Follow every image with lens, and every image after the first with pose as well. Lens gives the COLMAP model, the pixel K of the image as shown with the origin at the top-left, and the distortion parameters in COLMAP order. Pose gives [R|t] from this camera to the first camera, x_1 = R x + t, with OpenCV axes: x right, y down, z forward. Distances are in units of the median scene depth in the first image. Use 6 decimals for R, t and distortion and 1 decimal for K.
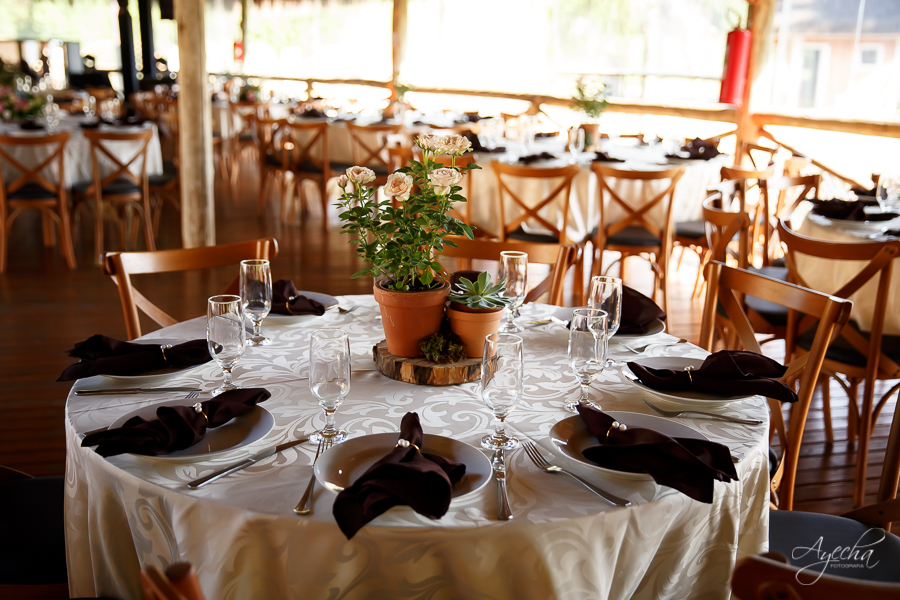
lens RADIAL K [[1098.9, 0, 449.6], [0, 1098.9, 287.0], [0, 0, 1]] dist [0.066186, 0.012314]
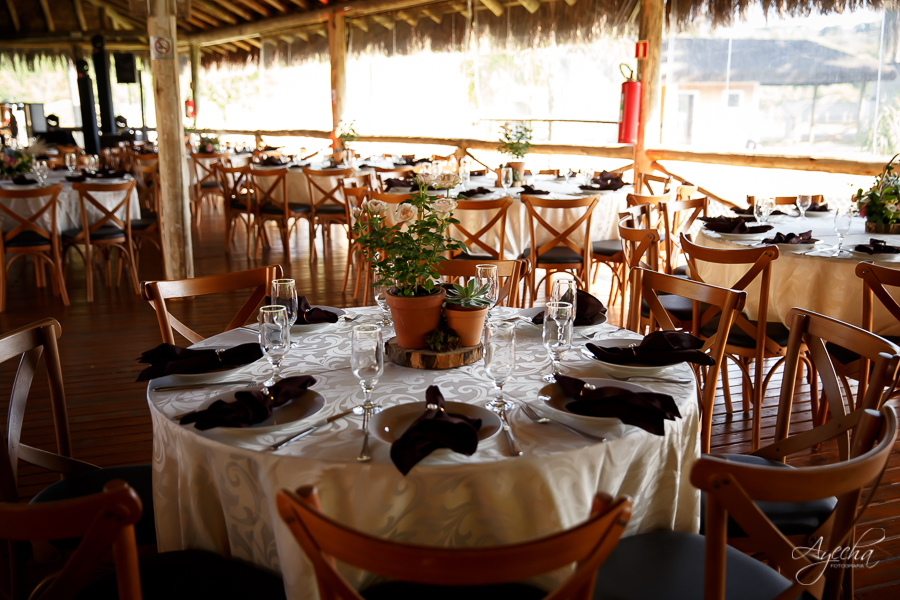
lens RADIAL K [[1098.9, 0, 449.6], [0, 1098.9, 287.0], [0, 0, 1]] dist [0.066186, 0.012314]
pose [[0.992335, -0.045225, 0.115006, -0.100235], [0.049706, 0.998101, -0.036396, 0.029066], [-0.113142, 0.041833, 0.992698, -0.187888]]
